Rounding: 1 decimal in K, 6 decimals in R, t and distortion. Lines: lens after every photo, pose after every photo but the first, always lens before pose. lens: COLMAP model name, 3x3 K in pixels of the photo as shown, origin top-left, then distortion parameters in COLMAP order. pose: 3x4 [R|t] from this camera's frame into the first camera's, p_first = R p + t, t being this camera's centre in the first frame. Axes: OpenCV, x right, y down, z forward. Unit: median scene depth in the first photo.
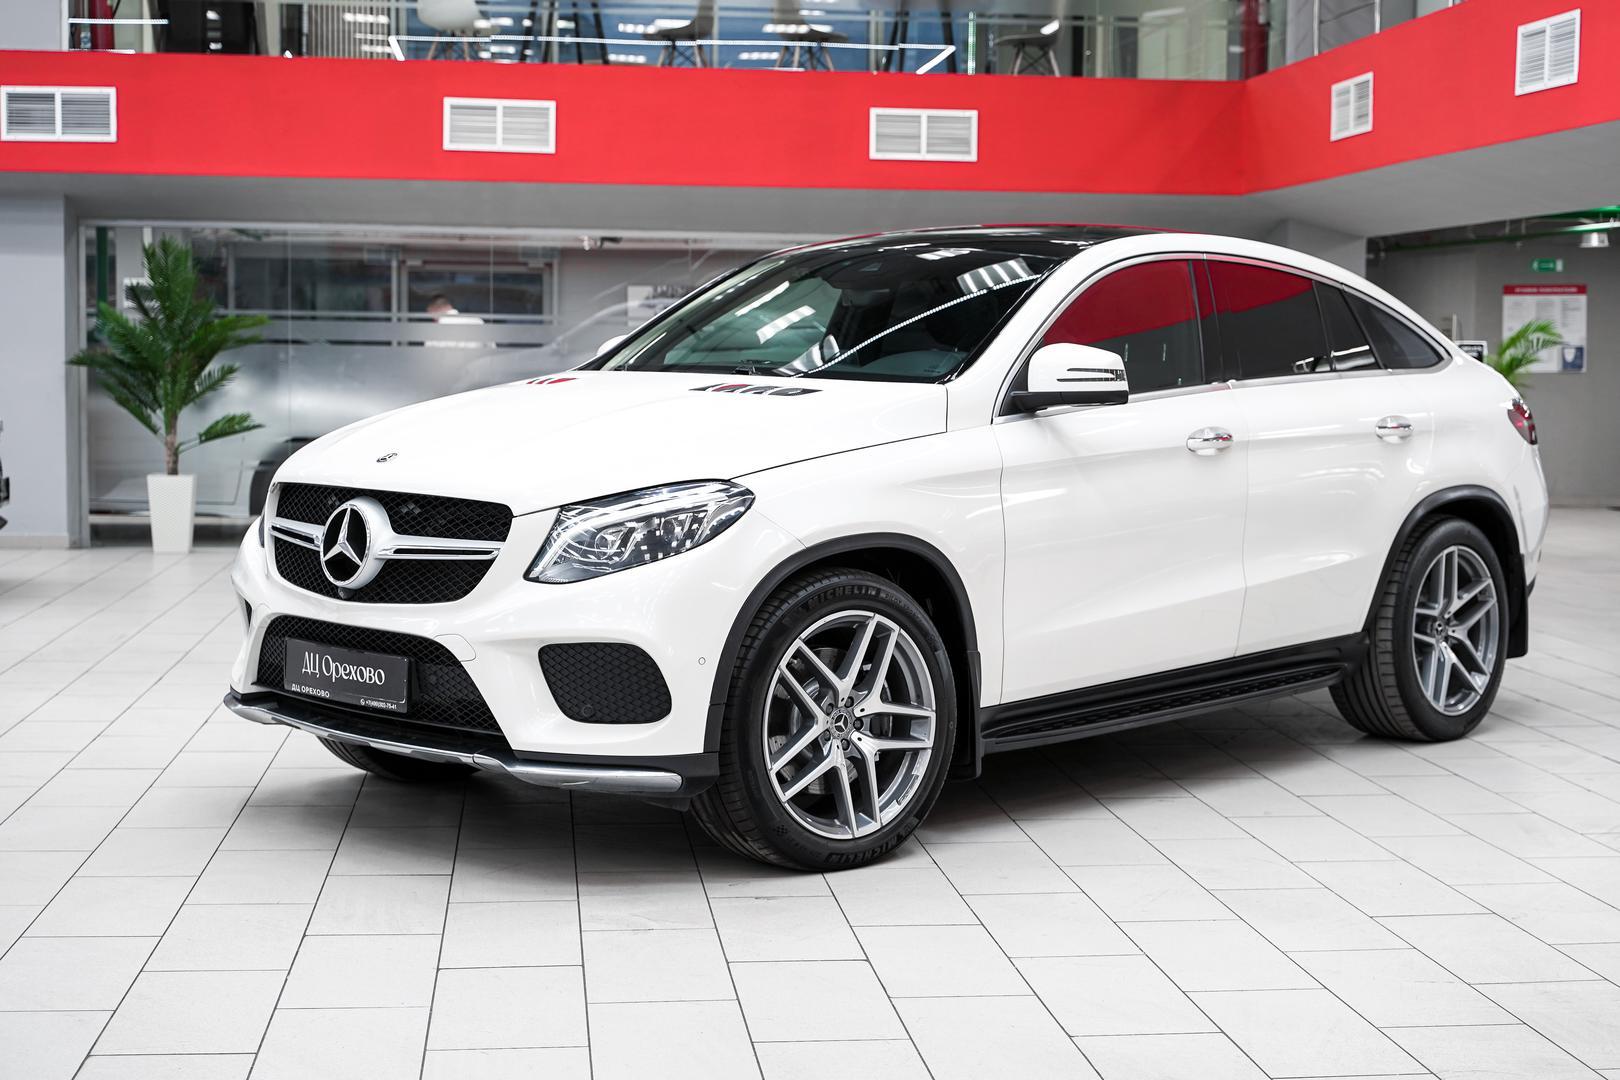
lens RADIAL K [[2371.7, 0, 806.3], [0, 2371.7, 540.6], [0, 0, 1]] dist [0.038437, 0.000000]
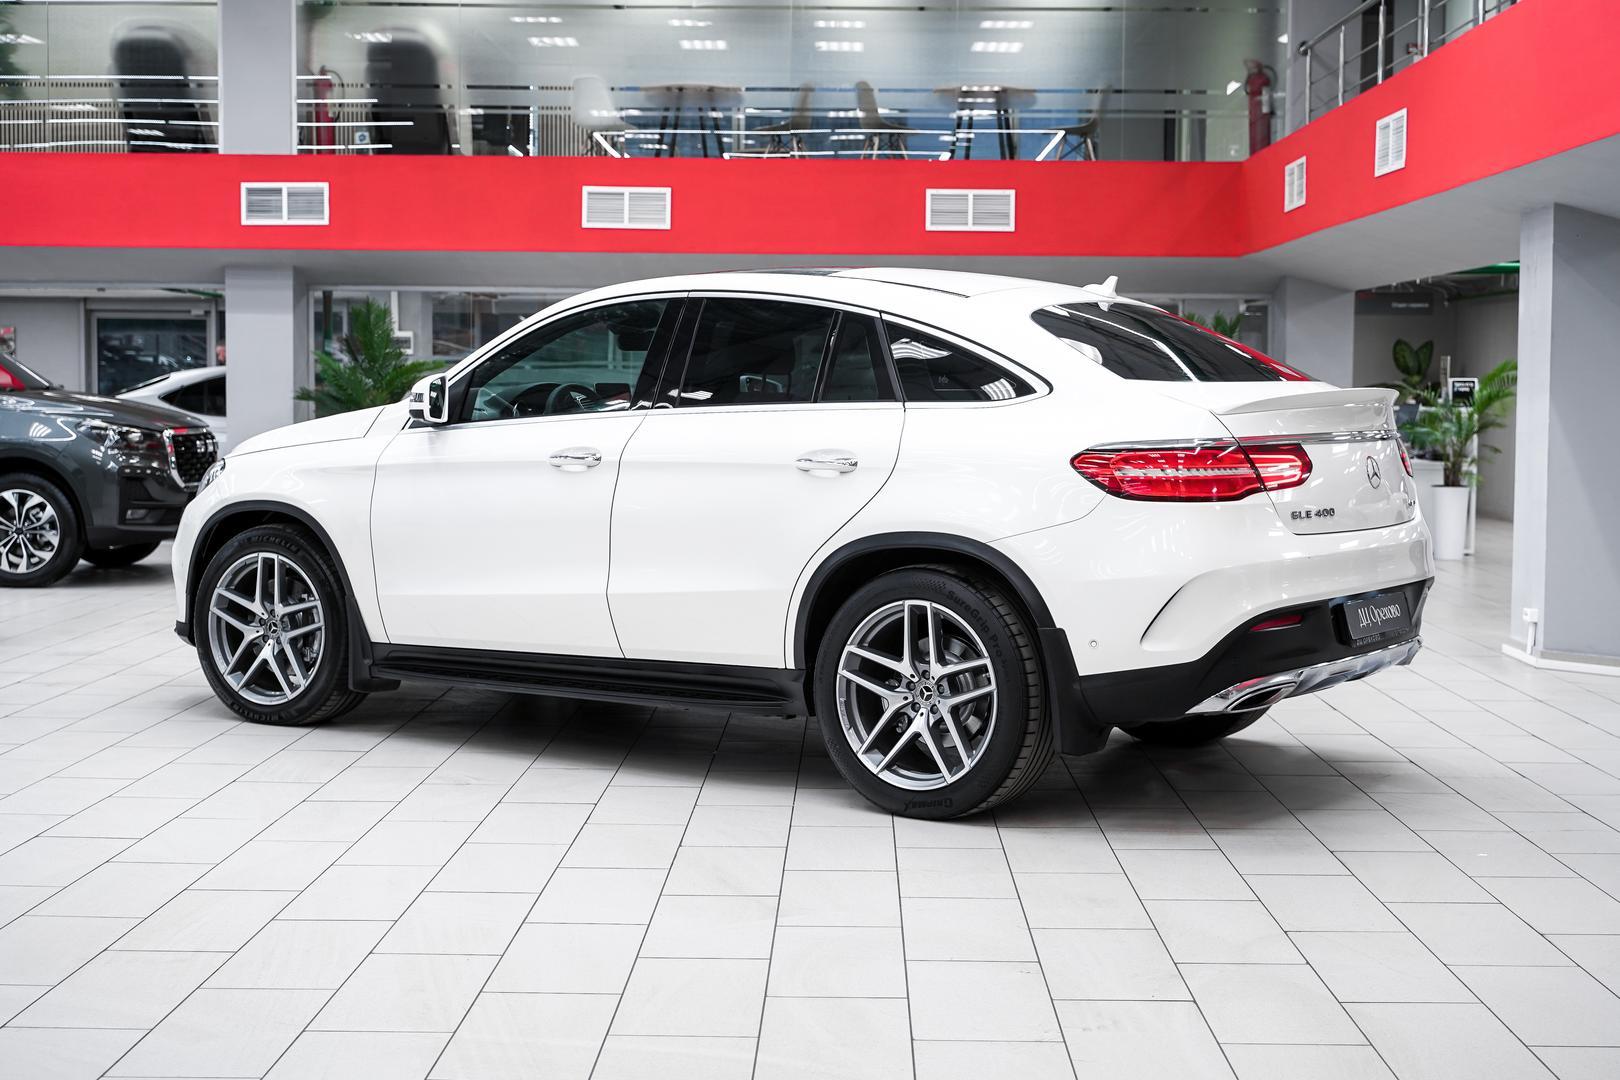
lens RADIAL K [[2141.2, 0, 811.4], [0, 2141.2, 536.9], [0, 0, 1]] dist [0.041629, 0.000000]
pose [[0.991856, 0.006354, -0.127205, 0.111653], [-0.008093, 0.999881, -0.013158, 0.012198], [0.127106, 0.014080, 0.991789, -0.102104]]
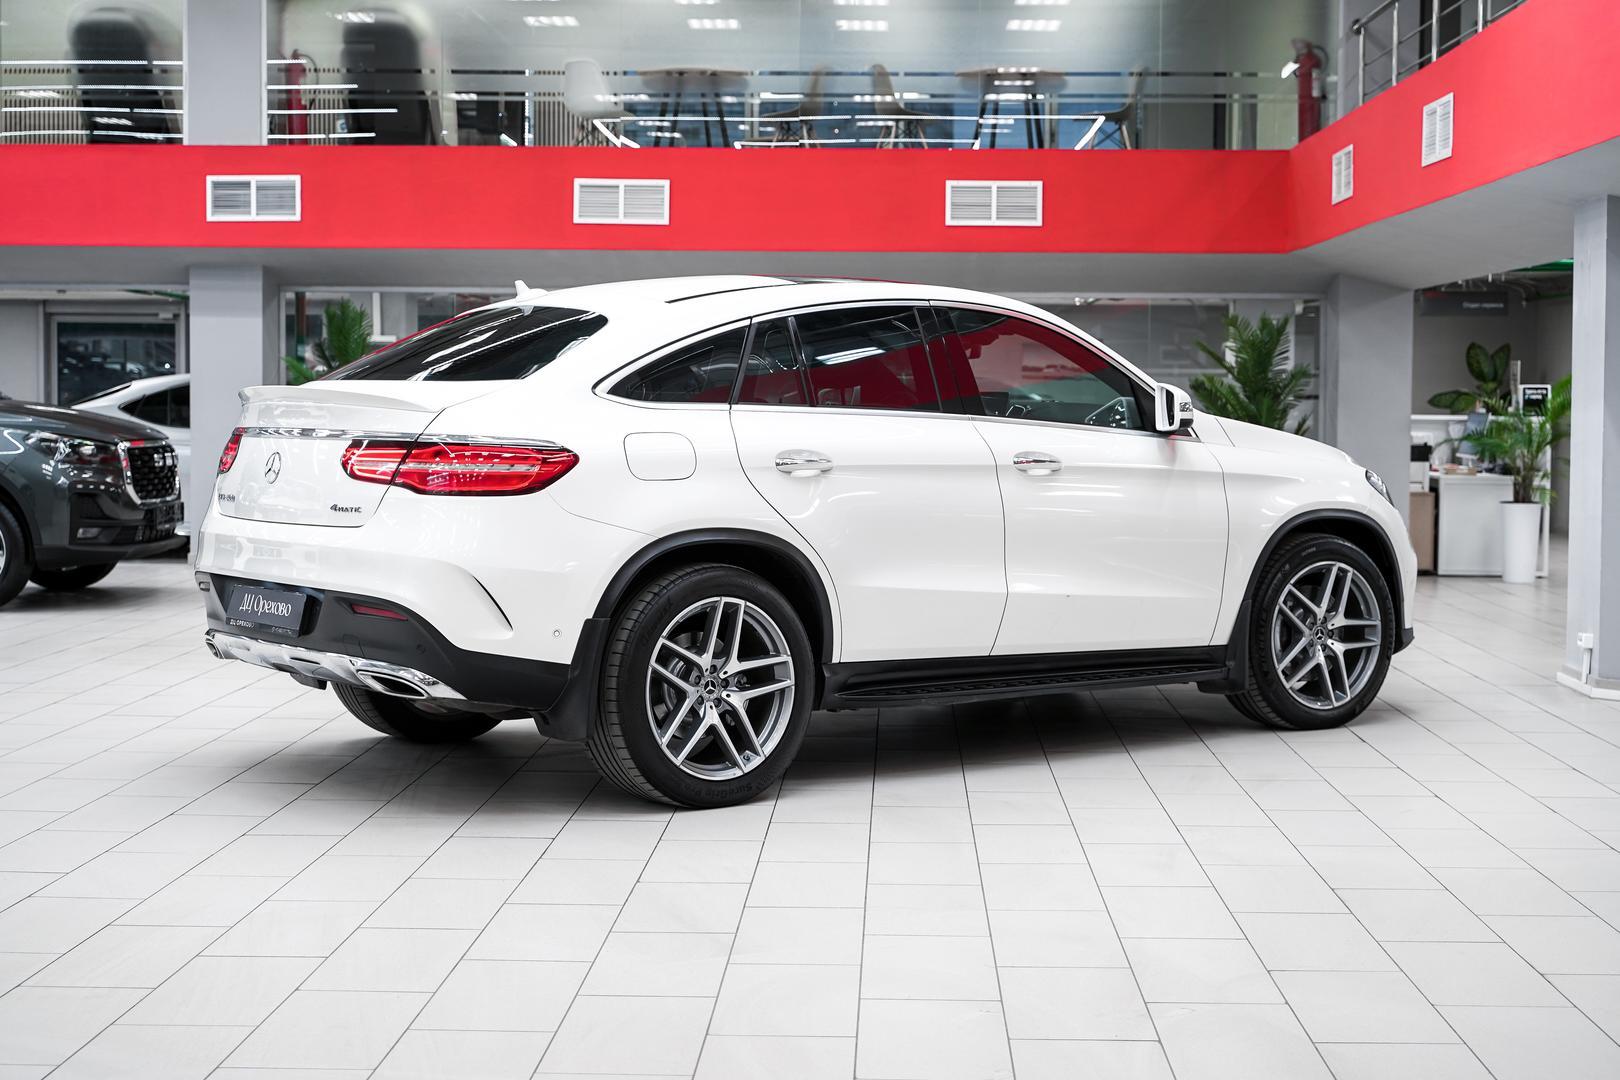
lens RADIAL K [[2351.8, 0, 812.8], [0, 2351.8, 540.0], [0, 0, 1]] dist [0.043783, 0.000000]
pose [[0.989780, 0.004813, -0.142524, 0.126503], [-0.008012, 0.999729, -0.021877, 0.013770], [0.142380, 0.022795, 0.989550, -0.113886]]
